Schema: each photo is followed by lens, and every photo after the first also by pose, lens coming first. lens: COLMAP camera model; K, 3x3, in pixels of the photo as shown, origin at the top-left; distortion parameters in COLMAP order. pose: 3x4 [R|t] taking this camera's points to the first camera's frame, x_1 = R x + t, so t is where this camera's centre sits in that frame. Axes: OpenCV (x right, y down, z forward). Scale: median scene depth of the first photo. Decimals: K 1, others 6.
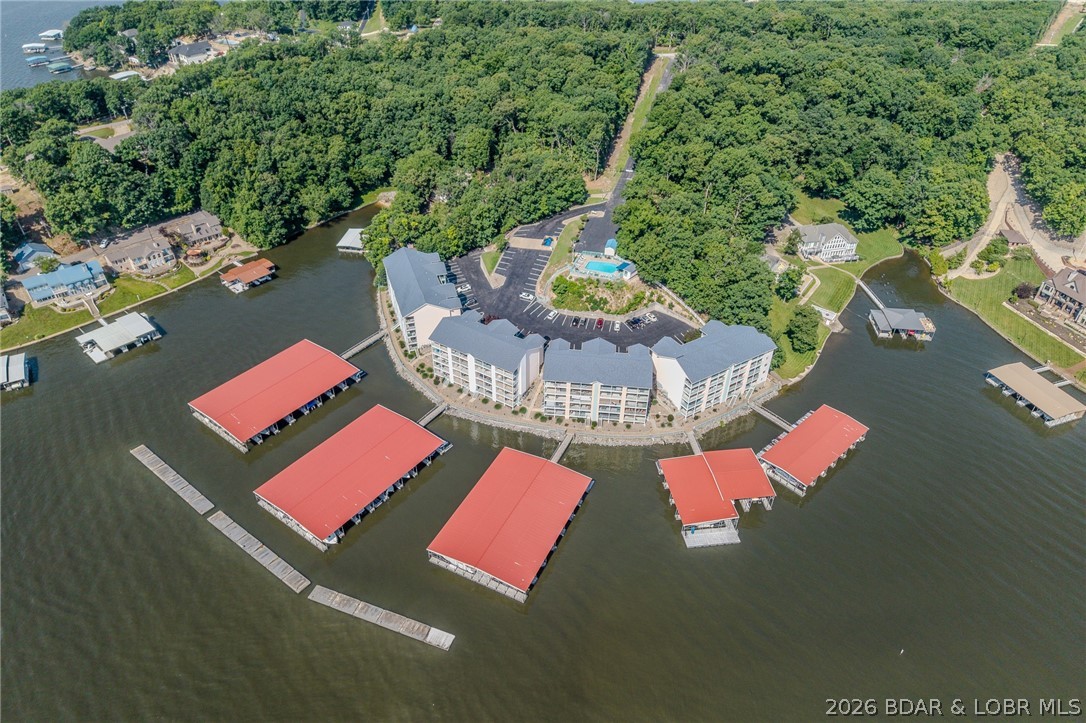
lens RADIAL K [[726.0, 0, 543.0], [0, 726.0, 361.5], [0, 0, 1]] dist [0.073644, -0.095337]
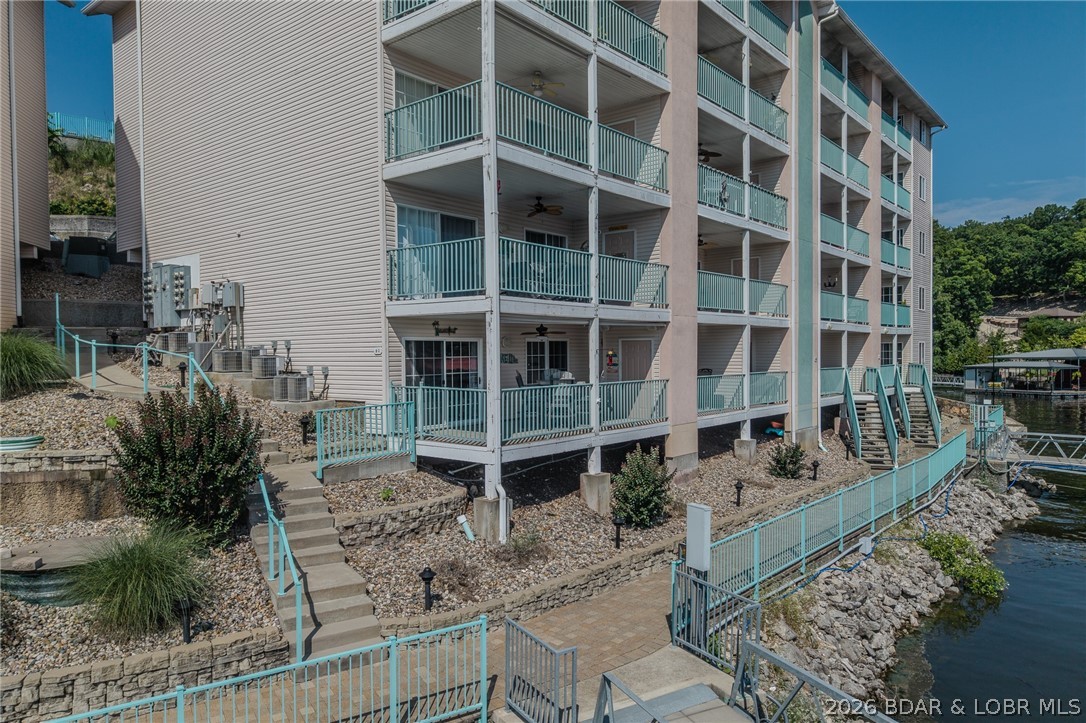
lens RADIAL K [[726.0, 0, 543.0], [0, 726.0, 361.5], [0, 0, 1]] dist [0.073644, -0.095337]
pose [[0.953573, -0.029694, 0.299694, 0.150533], [0.201746, 0.801823, -0.562475, 0.086250], [-0.223599, 0.596824, 0.770588, 0.780903]]
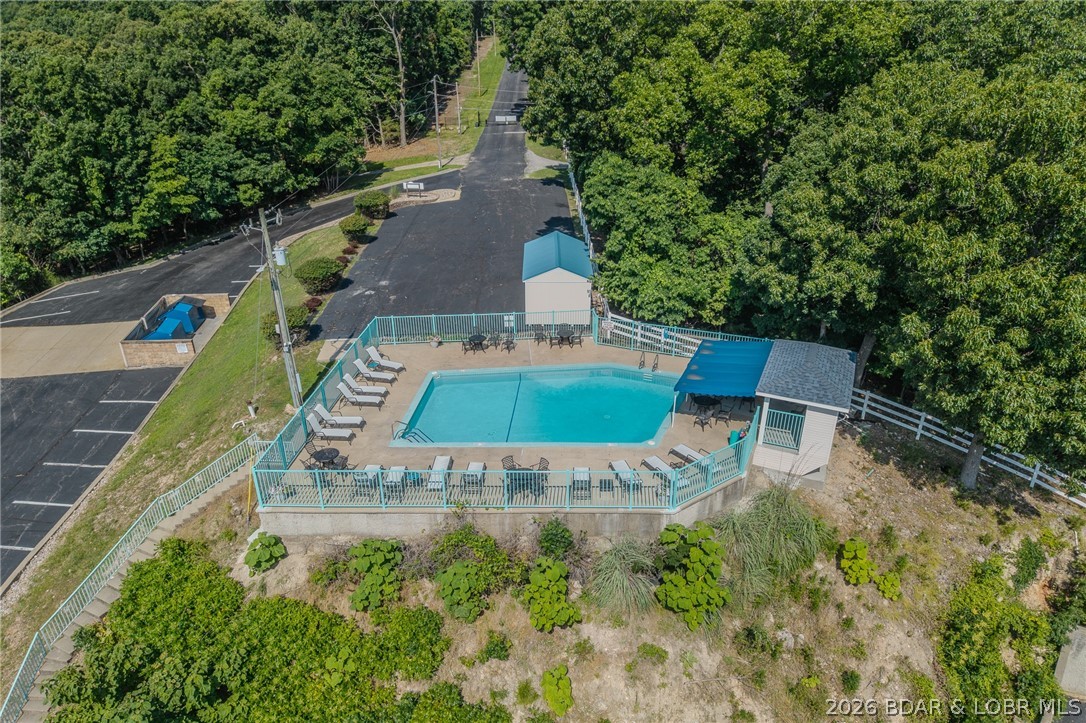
lens RADIAL K [[726.0, 0, 543.0], [0, 726.0, 361.5], [0, 0, 1]] dist [0.073644, -0.095337]
pose [[0.962104, -0.139941, 0.234034, 0.050917], [0.186871, 0.963410, -0.192148, -0.108218], [-0.198581, 0.228600, 0.953052, 0.840583]]
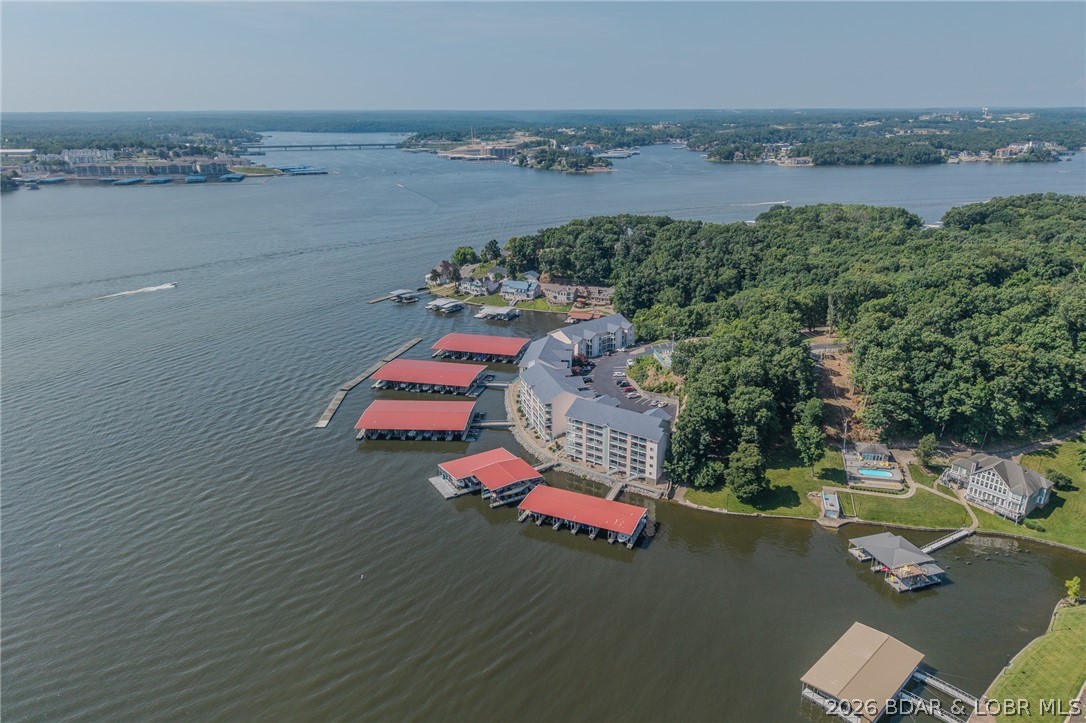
lens RADIAL K [[726.0, 0, 543.0], [0, 726.0, 361.5], [0, 0, 1]] dist [0.073644, -0.095337]
pose [[0.392590, 0.286122, -0.874075, 0.918437], [-0.551654, 0.833694, 0.025129, -0.040305], [0.735901, 0.472322, 0.485141, 0.302335]]
